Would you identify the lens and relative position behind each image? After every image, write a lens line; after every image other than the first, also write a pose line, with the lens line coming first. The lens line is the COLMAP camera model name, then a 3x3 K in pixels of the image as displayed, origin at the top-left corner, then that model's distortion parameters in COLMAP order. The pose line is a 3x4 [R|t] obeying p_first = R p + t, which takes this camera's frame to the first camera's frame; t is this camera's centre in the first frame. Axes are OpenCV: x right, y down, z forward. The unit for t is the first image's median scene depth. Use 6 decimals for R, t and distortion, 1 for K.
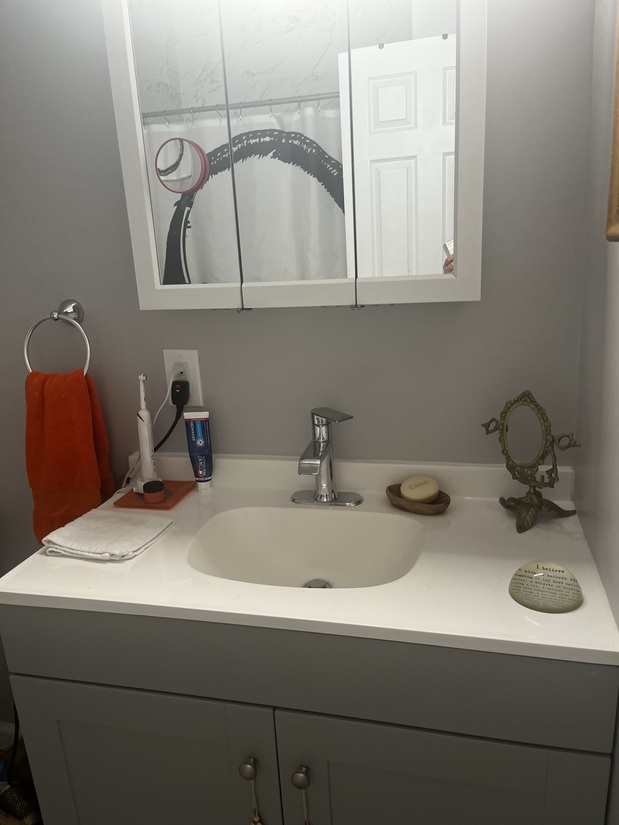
lens RADIAL K [[632.4, 0, 308.3], [0, 632.4, 416.0], [0, 0, 1]] dist [0.053524, -0.043045]
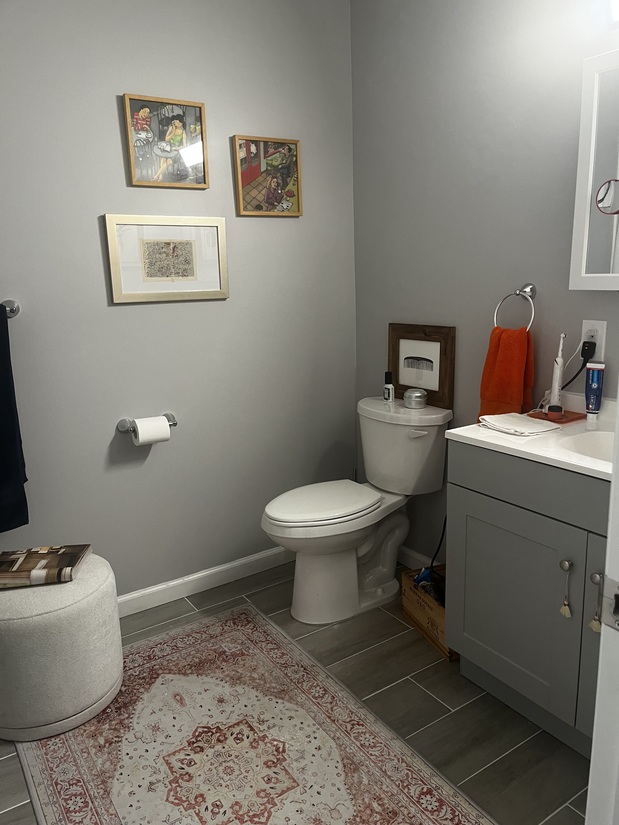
lens RADIAL K [[632.4, 0, 307.2], [0, 632.4, 412.2], [0, 0, 1]] dist [0.053524, -0.043045]
pose [[0.743279, 0.184101, -0.643151, 0.288099], [-0.202422, 0.978214, 0.046077, 0.166903], [0.637622, 0.095940, 0.764352, -0.520087]]
